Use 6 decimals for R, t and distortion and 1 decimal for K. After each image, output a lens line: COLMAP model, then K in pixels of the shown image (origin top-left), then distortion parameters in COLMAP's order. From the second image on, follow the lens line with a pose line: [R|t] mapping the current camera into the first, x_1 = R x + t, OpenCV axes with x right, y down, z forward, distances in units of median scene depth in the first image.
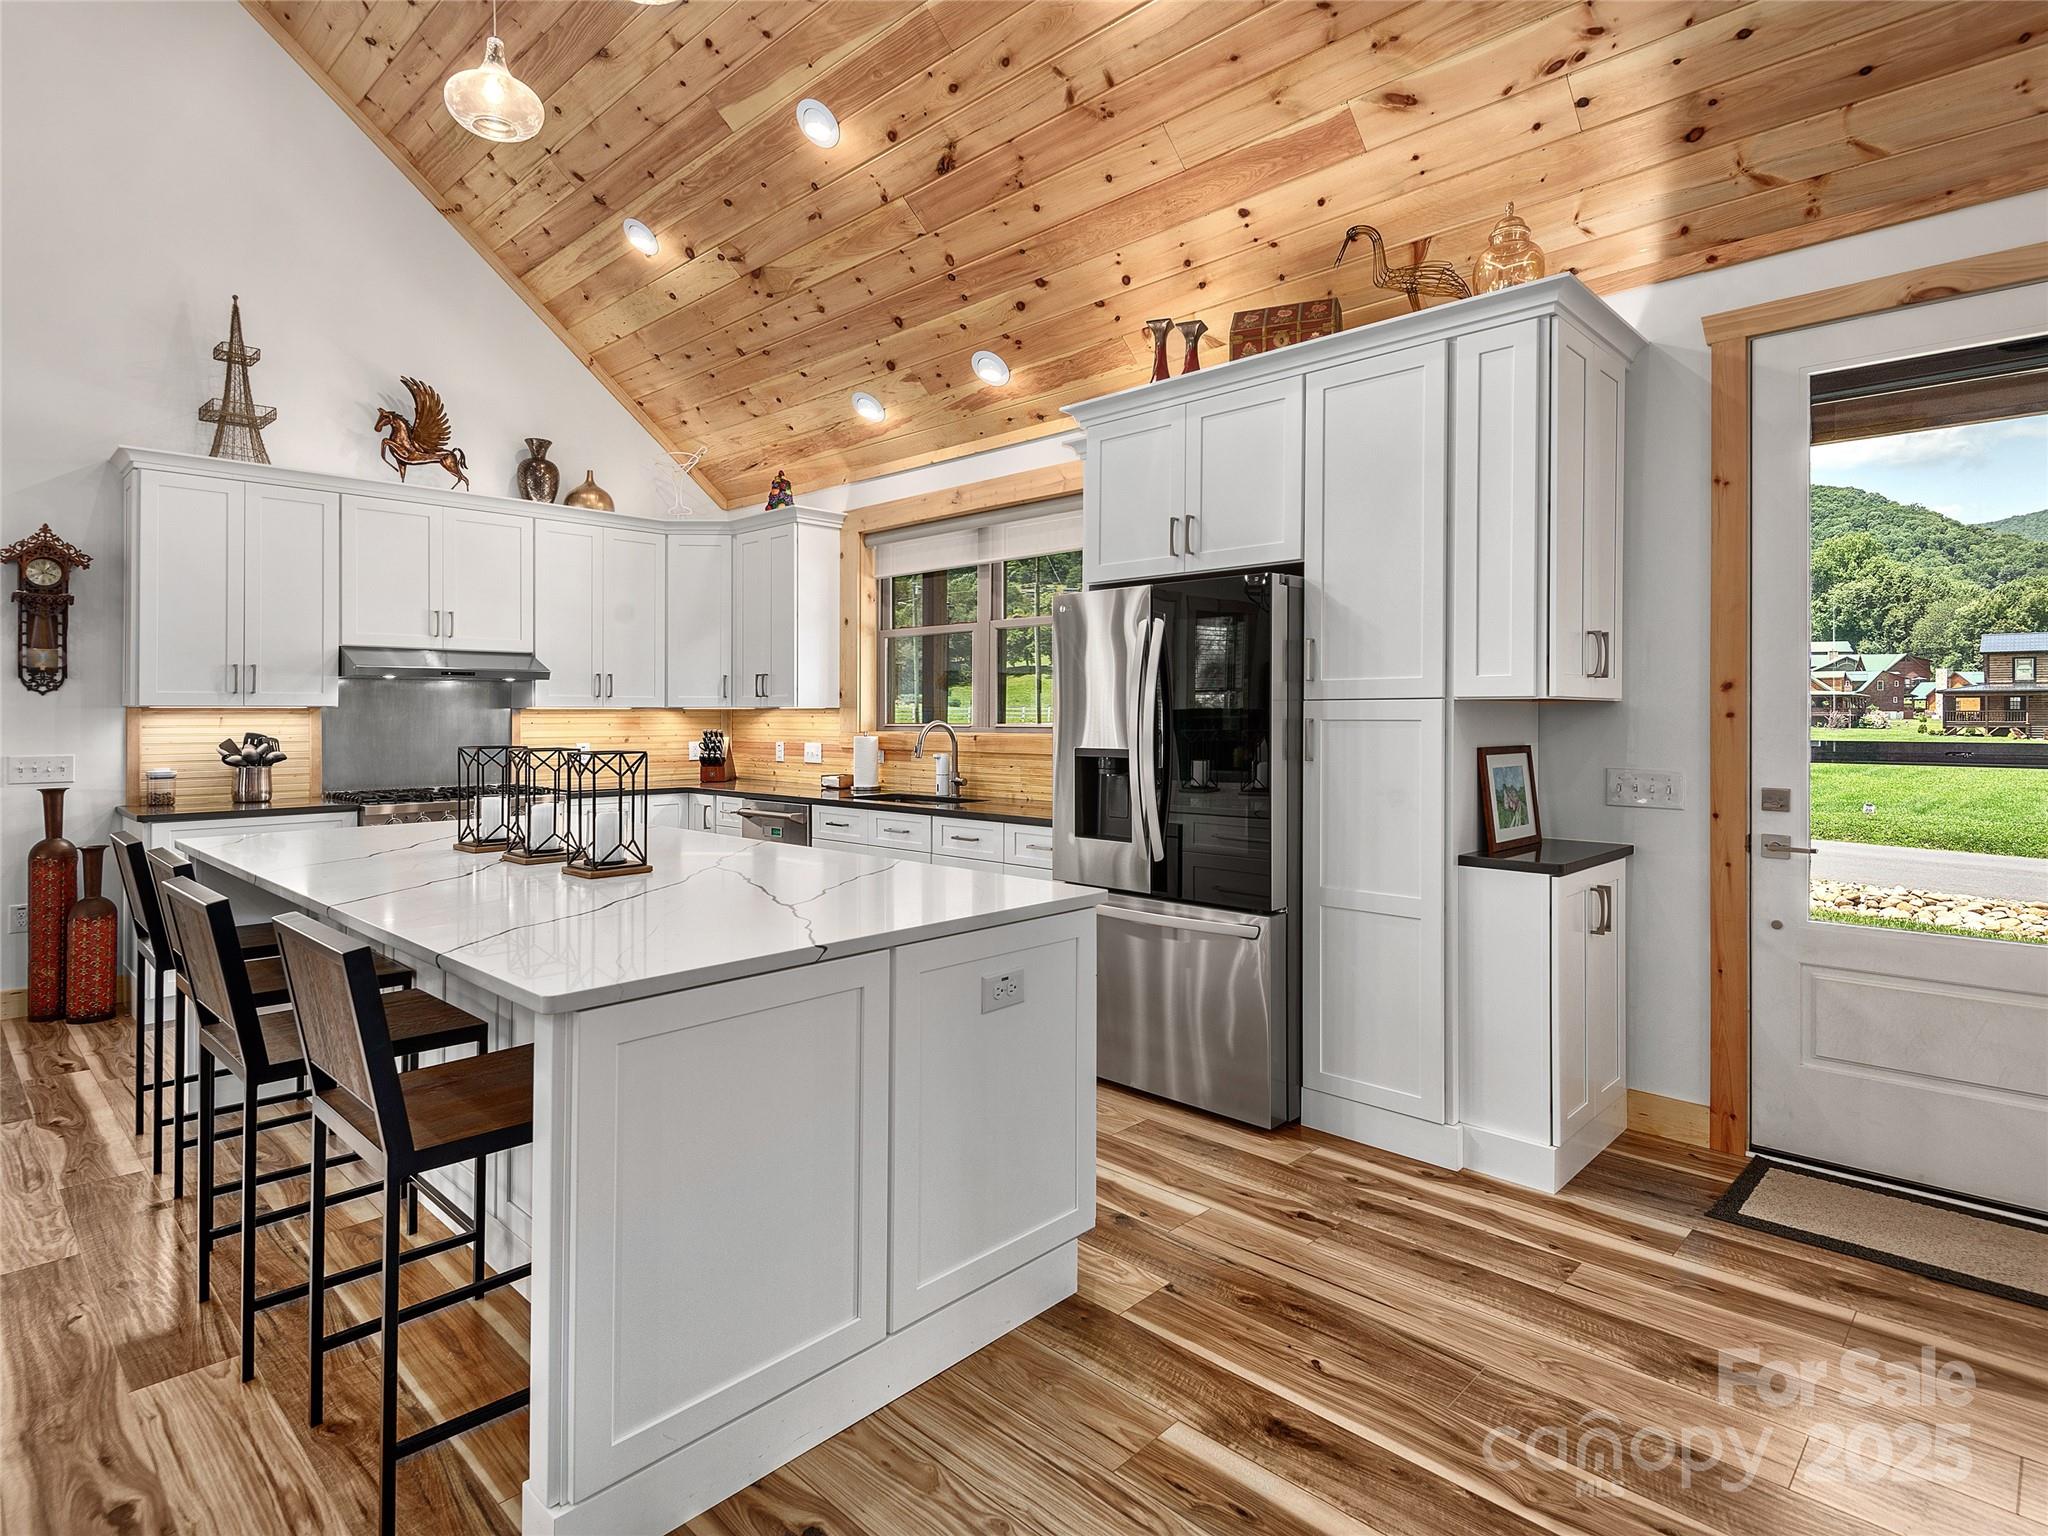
lens RADIAL K [[1069.9, 0, 1034.5], [0, 1069.9, 724.9], [0, 0, 1]] dist [0.007484, -0.008156]
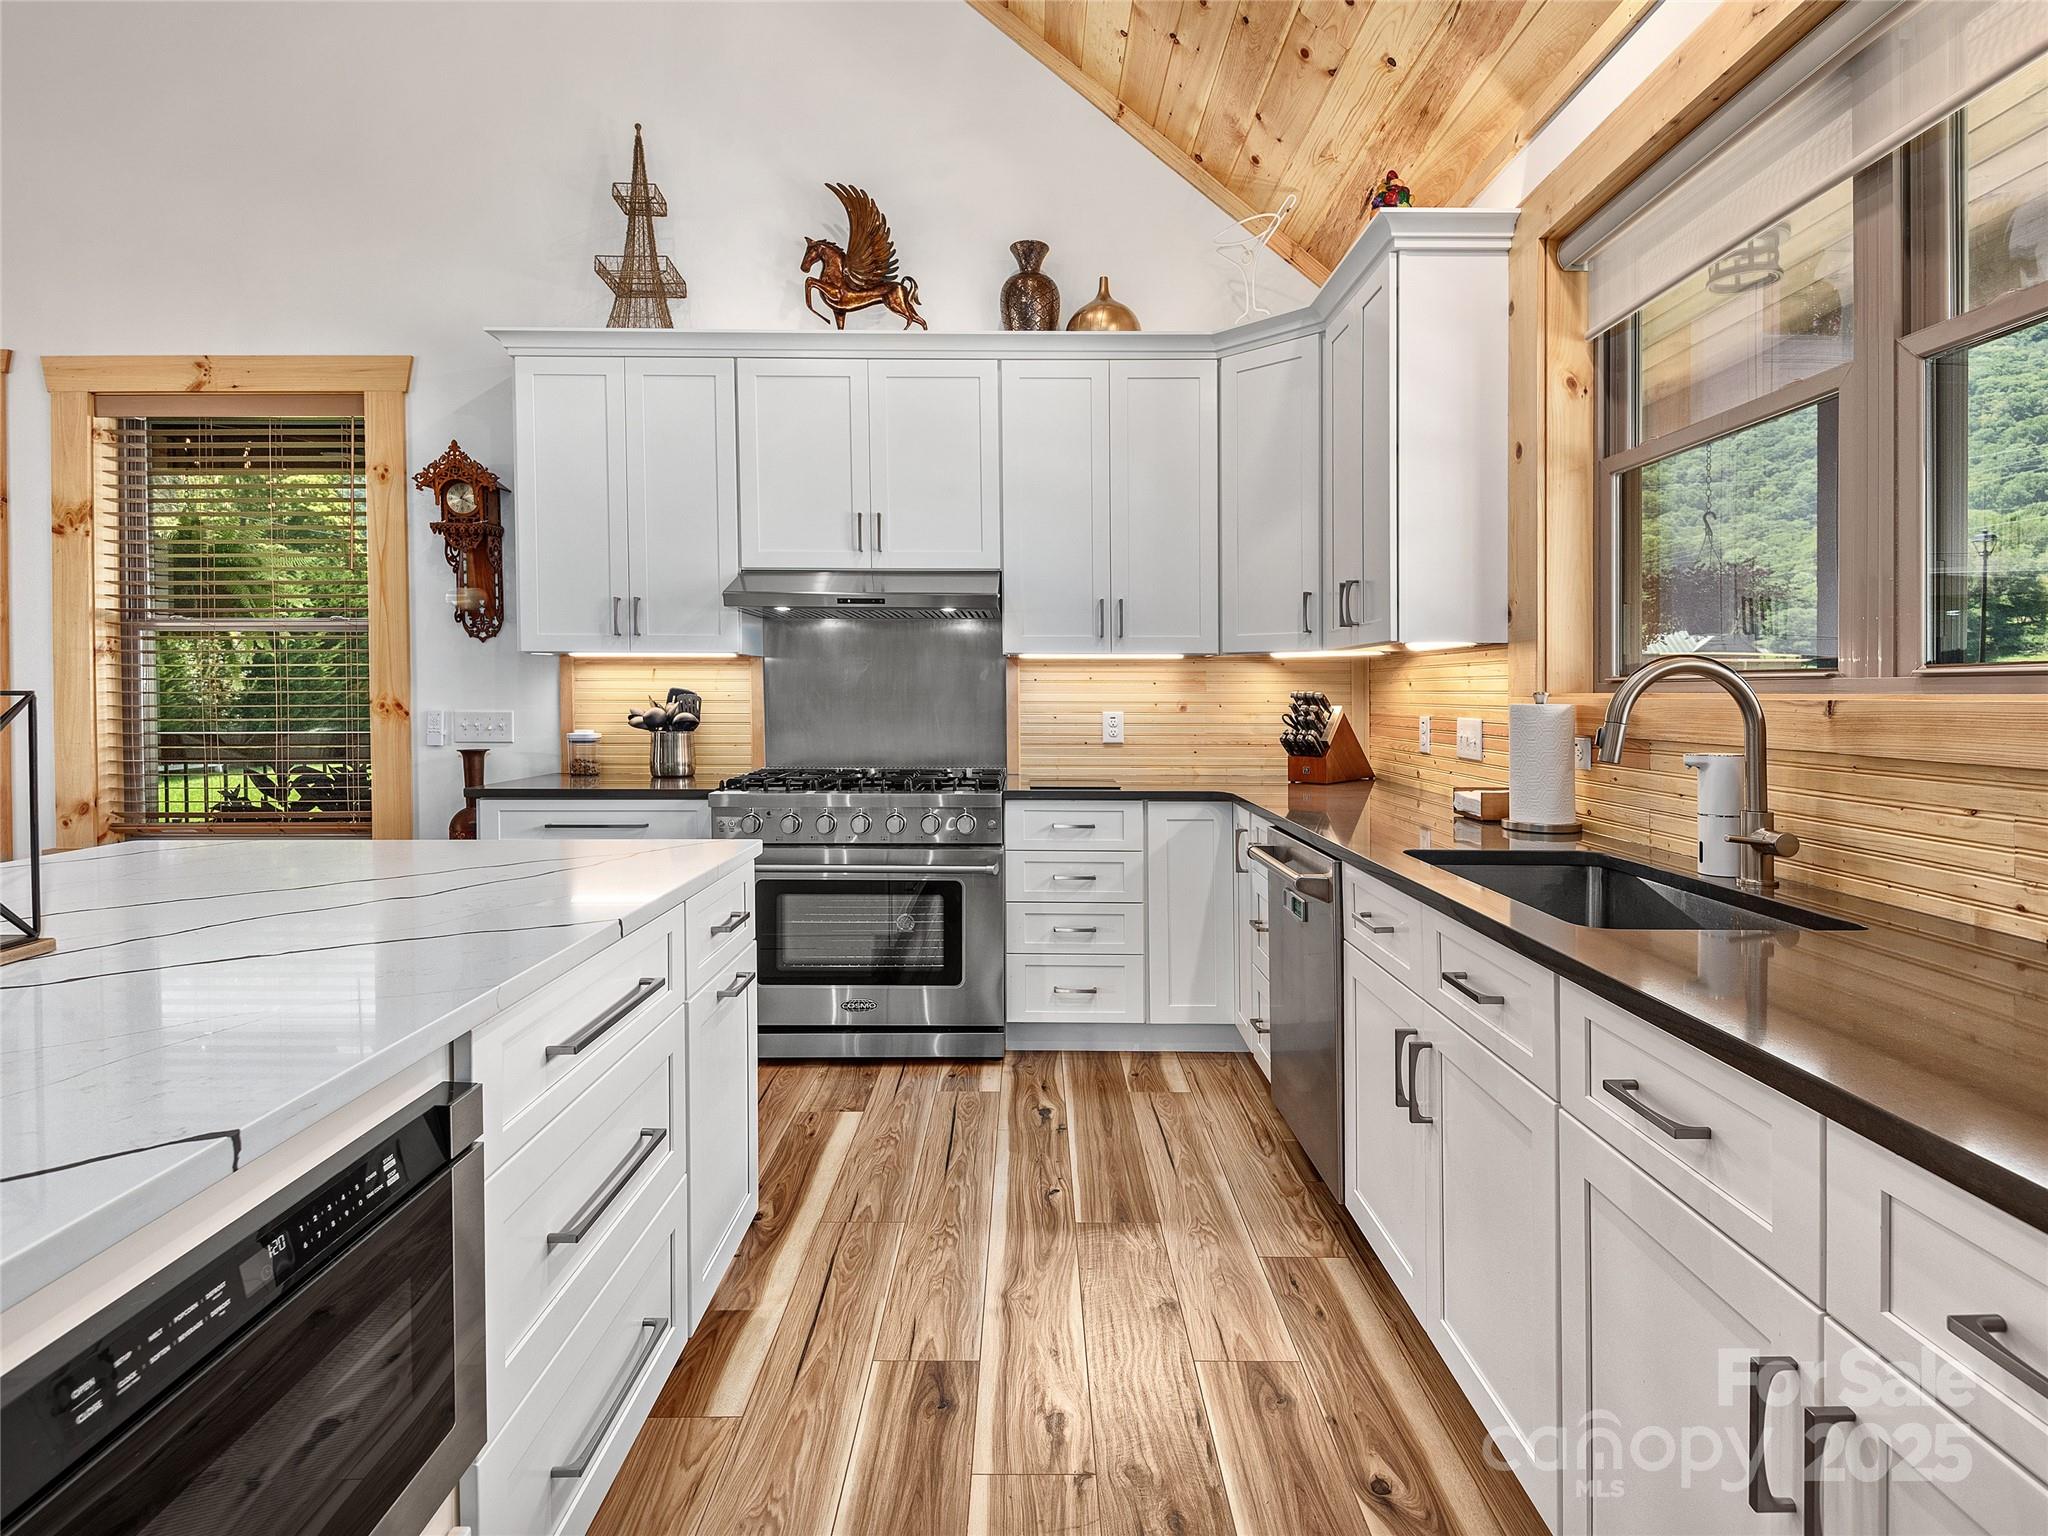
lens RADIAL K [[1178.2, 0, 907.1], [0, 1178.2, 684.0], [0, 0, 1]] dist [0.008877, -0.003608]
pose [[0.684660, 0.000540, -0.728863, 0.011271], [-0.009832, 0.999916, -0.008495, 0.009440], [0.728796, 0.012982, 0.684607, 0.508147]]
